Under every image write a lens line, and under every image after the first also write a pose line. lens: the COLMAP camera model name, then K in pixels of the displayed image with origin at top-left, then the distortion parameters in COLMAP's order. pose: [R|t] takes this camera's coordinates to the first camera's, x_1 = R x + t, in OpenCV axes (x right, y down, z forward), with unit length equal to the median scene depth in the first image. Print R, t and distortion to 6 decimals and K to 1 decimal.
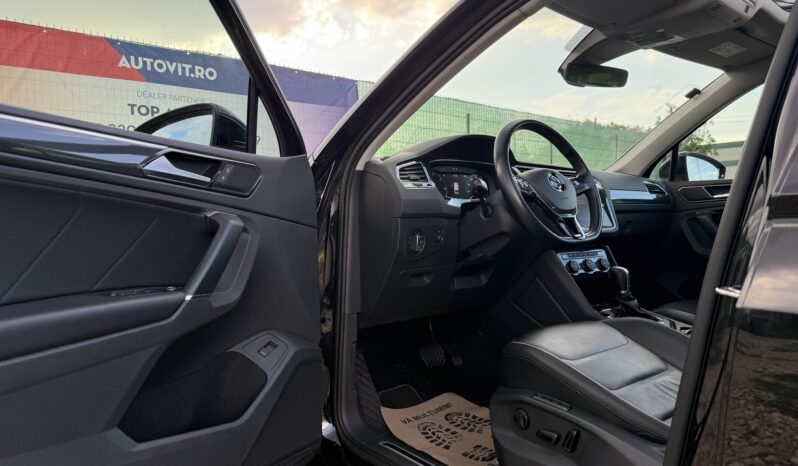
lens RADIAL K [[564.8, 0, 399.0], [0, 564.8, 233.0], [0, 0, 1]] dist [0.008231, -0.003121]
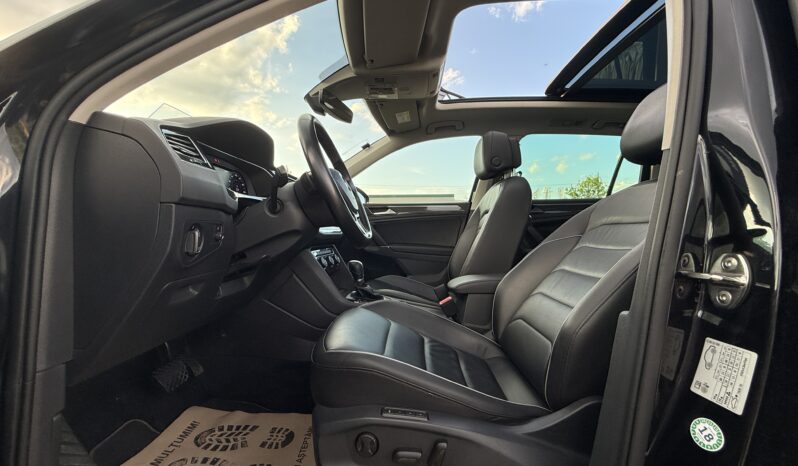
lens RADIAL K [[312.1, 0, 399.0], [0, 312.1, 233.0], [0, 0, 1]] dist [-0.013457, -0.000140]
pose [[0.656994, 0.010186, 0.753827, -0.084558], [0.009523, 0.999717, -0.021808, 0.014900], [-0.753836, 0.021507, 0.656711, 0.498789]]
